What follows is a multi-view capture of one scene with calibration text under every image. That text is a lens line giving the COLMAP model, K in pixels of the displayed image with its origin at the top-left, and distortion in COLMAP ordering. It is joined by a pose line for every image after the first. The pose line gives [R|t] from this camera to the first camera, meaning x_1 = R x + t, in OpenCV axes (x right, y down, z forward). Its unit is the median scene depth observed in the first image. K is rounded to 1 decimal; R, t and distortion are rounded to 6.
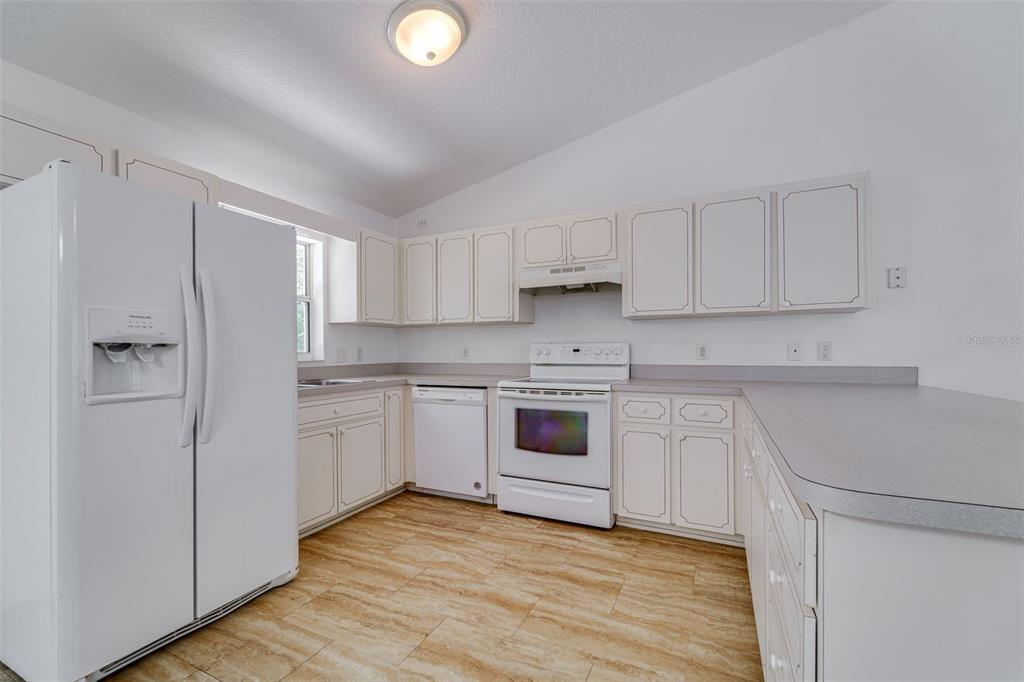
lens RADIAL K [[419.0, 0, 514.5], [0, 419.0, 348.1], [0, 0, 1]] dist [-0.002333, -0.000105]
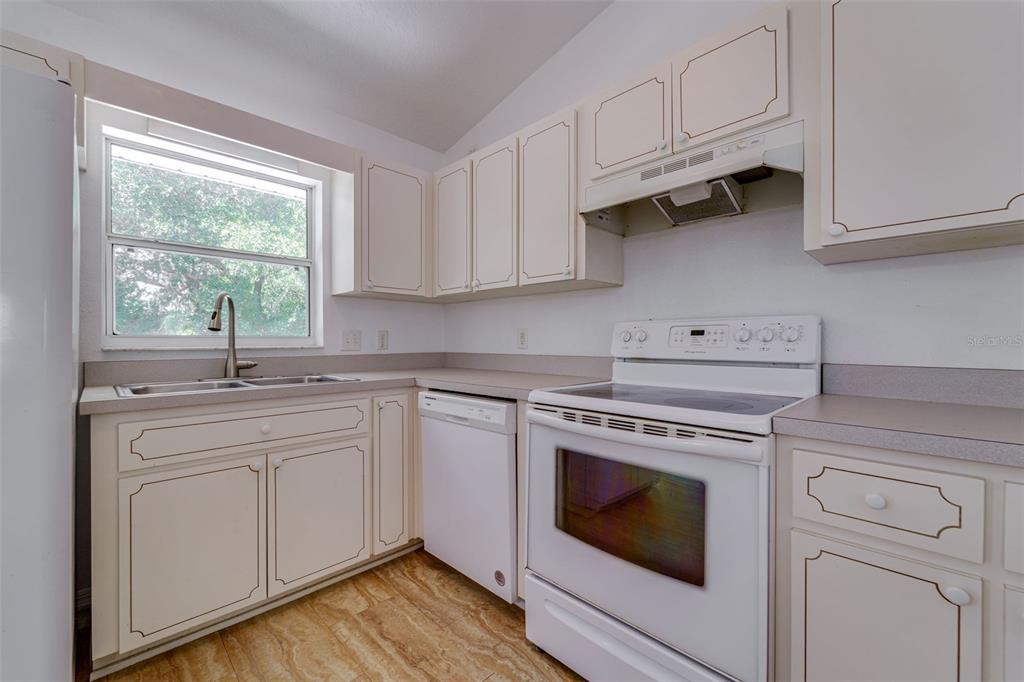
lens RADIAL K [[419.0, 0, 536.7], [0, 419.0, 339.3], [0, 0, 1]] dist [-0.002333, -0.000105]
pose [[0.954550, 0.004937, -0.298009, 0.116620], [-0.004041, 0.999985, 0.003622, 0.012974], [0.298023, -0.002253, 0.954556, 0.477737]]
